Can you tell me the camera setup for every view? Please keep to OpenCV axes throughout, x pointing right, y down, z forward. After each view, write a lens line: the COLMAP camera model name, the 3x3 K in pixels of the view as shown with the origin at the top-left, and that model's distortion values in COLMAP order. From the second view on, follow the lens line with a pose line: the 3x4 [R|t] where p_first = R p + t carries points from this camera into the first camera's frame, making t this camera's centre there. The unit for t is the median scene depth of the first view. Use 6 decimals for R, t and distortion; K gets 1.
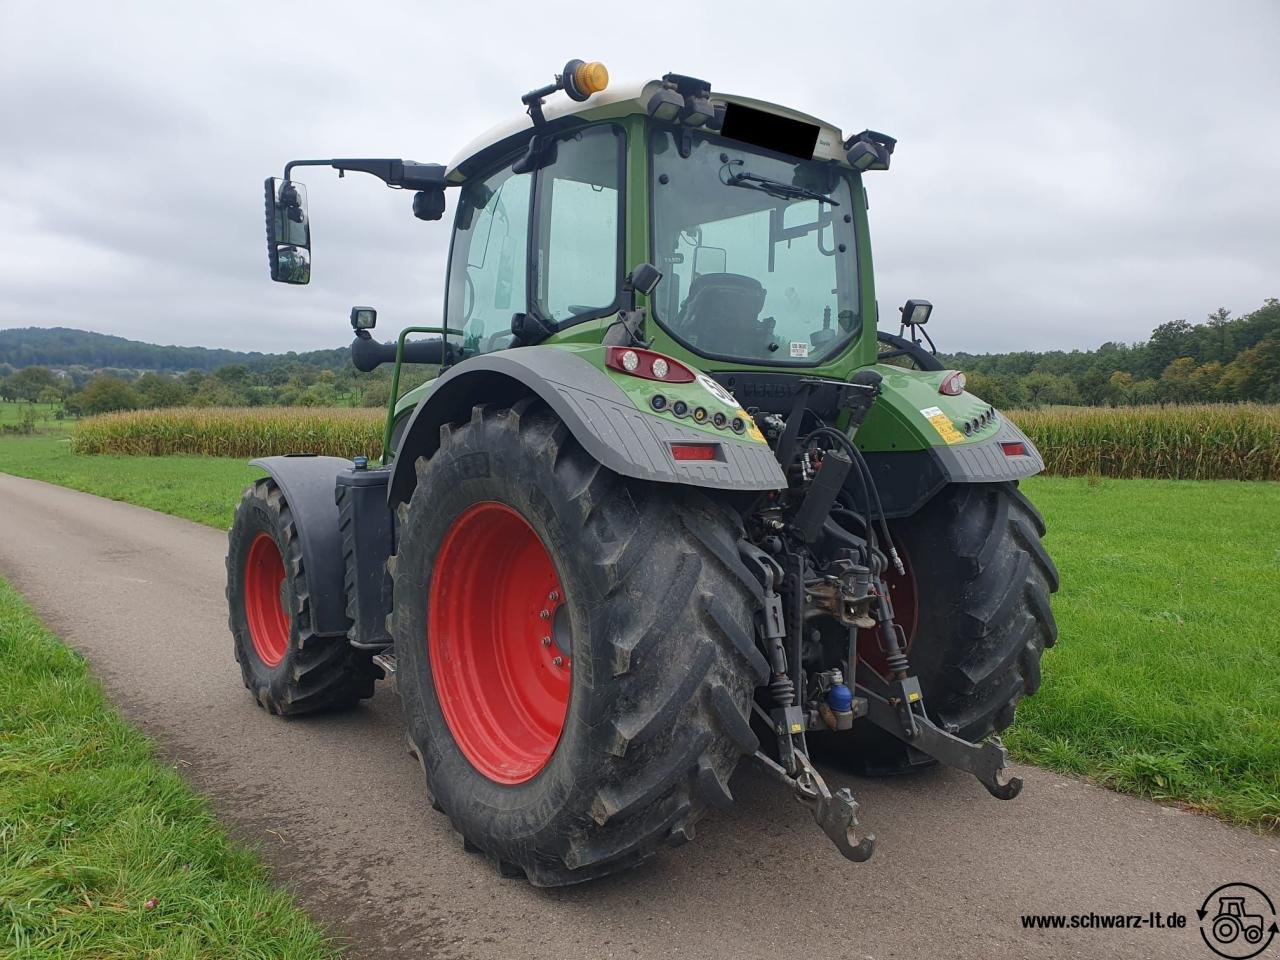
lens RADIAL K [[994.1, 0, 640.0], [0, 994.1, 480.0], [0, 0, 1]] dist [0.025289, -0.005825]
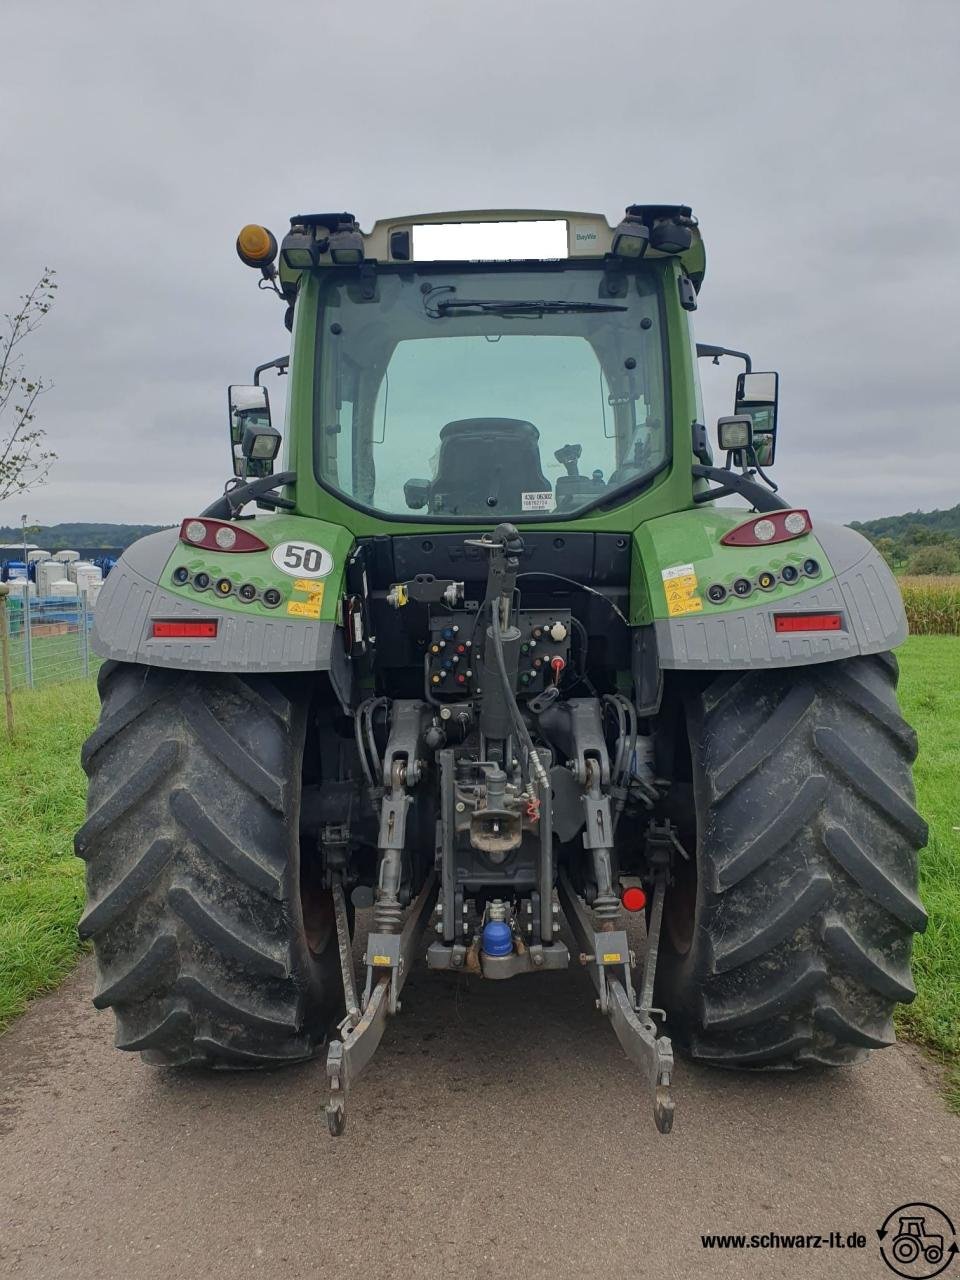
lens RADIAL K [[993.4, 0, 481.5], [0, 993.4, 634.2], [0, 0, 1]] dist [0.026716, -0.006669]
pose [[0.778099, 0.004179, -0.628128, 0.665663], [-0.013693, 0.999853, -0.010310, -0.013673], [0.627992, 0.016623, 0.778042, 0.361769]]
